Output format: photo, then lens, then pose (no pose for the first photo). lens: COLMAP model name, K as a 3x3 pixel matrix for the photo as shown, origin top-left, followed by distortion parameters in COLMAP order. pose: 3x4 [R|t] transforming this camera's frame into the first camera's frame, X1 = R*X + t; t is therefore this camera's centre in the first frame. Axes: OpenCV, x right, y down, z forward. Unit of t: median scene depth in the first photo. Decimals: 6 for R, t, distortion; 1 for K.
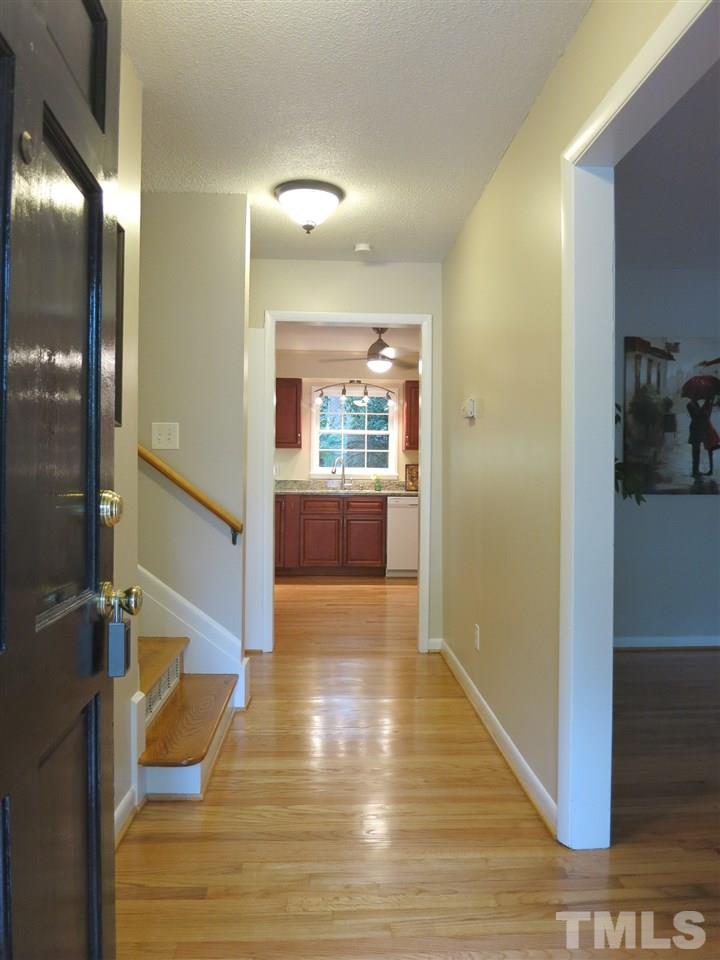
lens RADIAL K [[688.4, 0, 360.0], [0, 688.4, 480.0], [0, 0, 1]] dist [-0.038862, -0.007326]
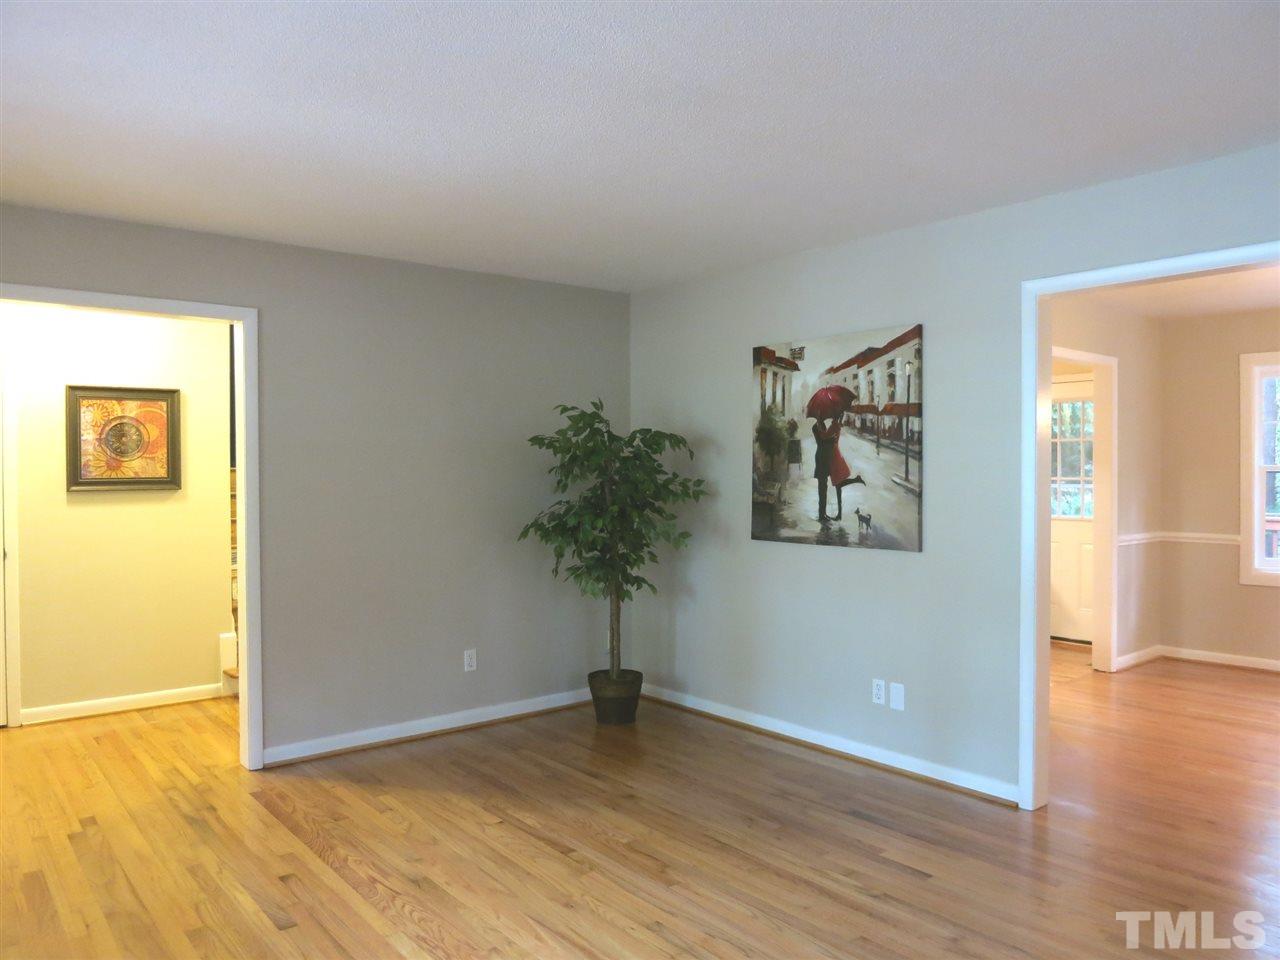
lens RADIAL K [[917.9, 0, 640.0], [0, 917.9, 480.0], [0, 0, 1]] dist [-0.038862, -0.007326]
pose [[0.594348, 0.001435, -0.804207, 1.187718], [-0.004676, 0.999988, -0.001672, -0.048365], [0.804195, 0.004754, 0.594347, 0.235779]]
